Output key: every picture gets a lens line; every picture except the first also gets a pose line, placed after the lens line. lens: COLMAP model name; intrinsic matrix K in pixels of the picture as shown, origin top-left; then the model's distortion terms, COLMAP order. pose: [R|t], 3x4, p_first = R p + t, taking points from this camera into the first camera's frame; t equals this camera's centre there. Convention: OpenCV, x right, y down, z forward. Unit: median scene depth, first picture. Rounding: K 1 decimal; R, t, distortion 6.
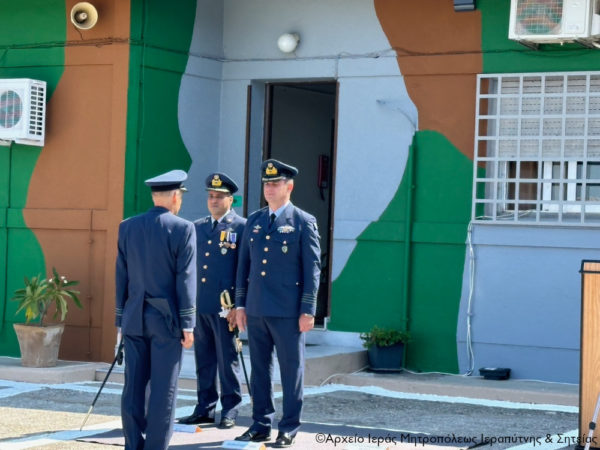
lens RADIAL K [[1707.6, 0, 300.0], [0, 1707.6, 225.0], [0, 0, 1]] dist [0.090207, 1.042331]
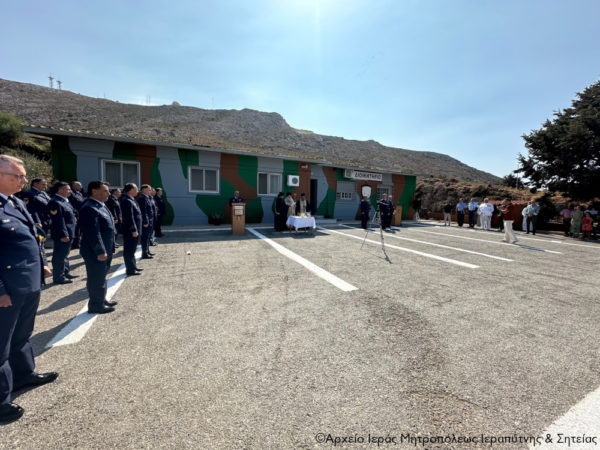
lens RADIAL K [[239.3, 0, 298.5], [0, 239.3, 224.0], [0, 0, 1]] dist [-0.001858, 0.000229]
pose [[0.566830, -0.075645, 0.820355, -0.881009], [-0.011247, 0.994972, 0.099517, -0.001723], [-0.823758, -0.065636, 0.563129, 0.530037]]
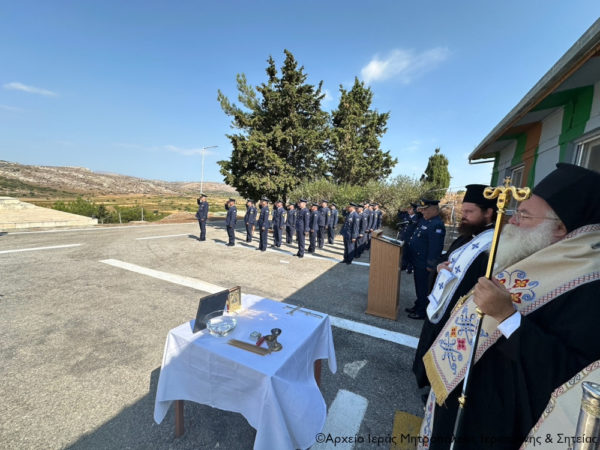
lens RADIAL K [[239.3, 0, 298.5], [0, 239.3, 224.0], [0, 0, 1]] dist [-0.001858, 0.000229]
pose [[0.097317, 0.084880, -0.991627, -0.209916], [-0.070711, 0.994428, 0.078180, -0.012316], [0.992738, 0.062511, 0.102777, 0.910946]]
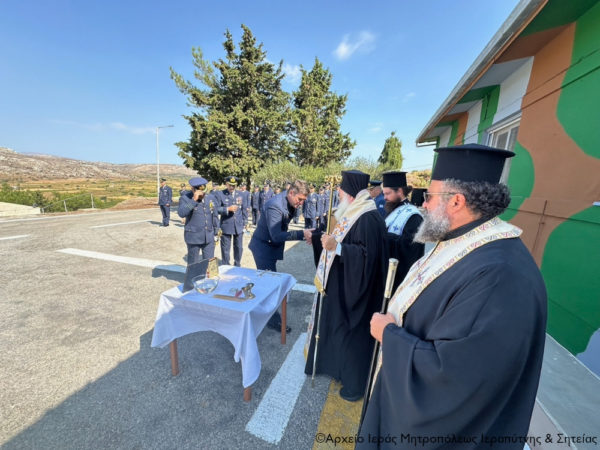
lens RADIAL K [[240.0, 0, 298.0], [0, 240.0, 224.5], [0, 0, 1]] dist [-0.000623, 0.000139]
pose [[0.237361, 0.153758, -0.959176, -0.177829], [-0.048796, 0.988035, 0.146309, -0.012917], [0.970195, 0.012076, 0.242023, 0.907972]]
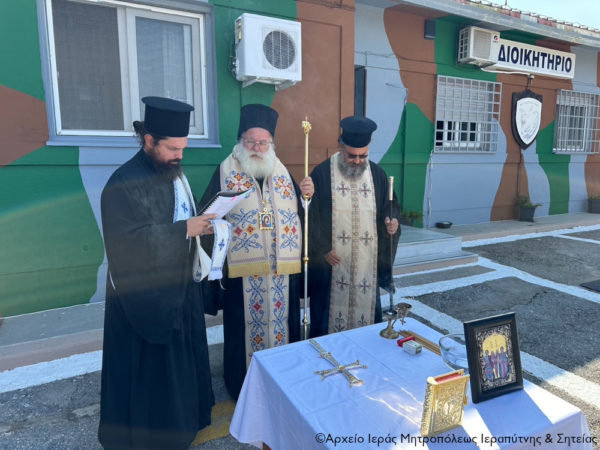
lens RADIAL K [[423.4, 0, 300.0], [0, 423.4, 225.0], [0, 0, 1]] dist [0.000195, -0.006497]
pose [[0.513400, -0.165811, 0.841978, -0.410614], [0.007565, 0.981992, 0.188771, -0.012413], [-0.858116, -0.090545, 0.505409, 0.876657]]
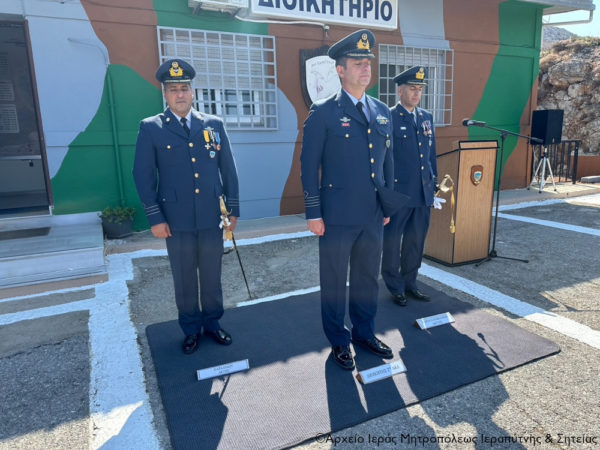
lens RADIAL K [[428.0, 0, 303.2], [0, 428.0, 226.8], [0, 0, 1]] dist [0.046138, -0.054901]
pose [[0.539483, -0.204776, 0.816716, -0.166111], [0.041913, 0.975304, 0.216853, 0.004712], [-0.840953, -0.082757, 0.534743, 0.683073]]
